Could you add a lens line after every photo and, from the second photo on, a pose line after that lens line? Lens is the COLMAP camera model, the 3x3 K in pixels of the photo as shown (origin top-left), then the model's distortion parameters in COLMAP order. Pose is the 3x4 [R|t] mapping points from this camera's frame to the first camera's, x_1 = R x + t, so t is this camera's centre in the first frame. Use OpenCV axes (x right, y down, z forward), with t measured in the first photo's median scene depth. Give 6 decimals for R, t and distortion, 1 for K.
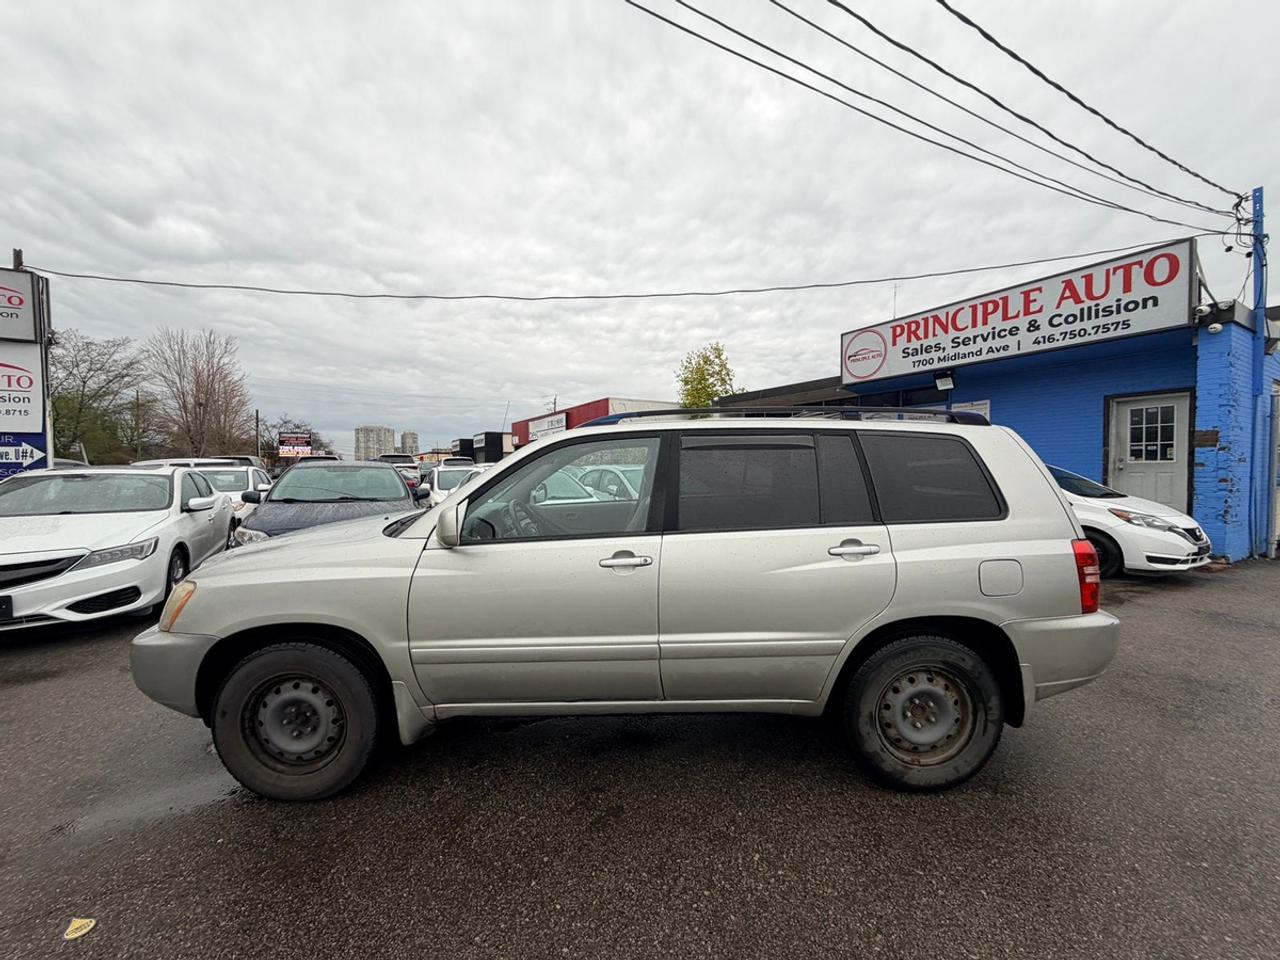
lens RADIAL K [[504.0, 0, 635.9], [0, 504.0, 484.8], [0, 0, 1]] dist [-0.002683, -0.000082]
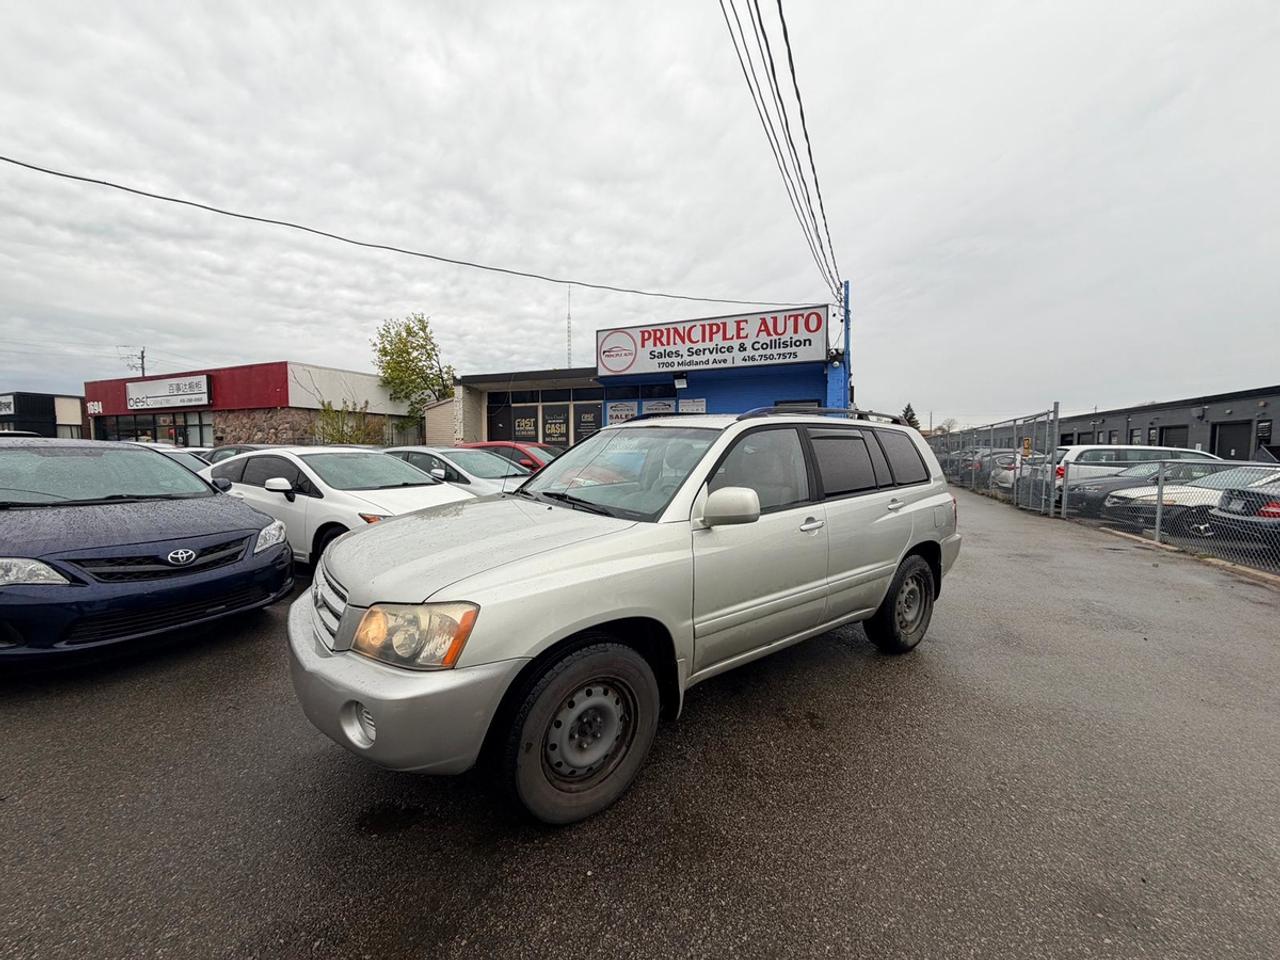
lens RADIAL K [[504.0, 0, 635.9], [0, 504.0, 484.8], [0, 0, 1]] dist [-0.002683, -0.000082]
pose [[0.810721, -0.035586, 0.584350, -0.241509], [0.014477, 0.999064, 0.040756, -0.000804], [-0.585253, -0.024582, 0.810478, 0.041218]]
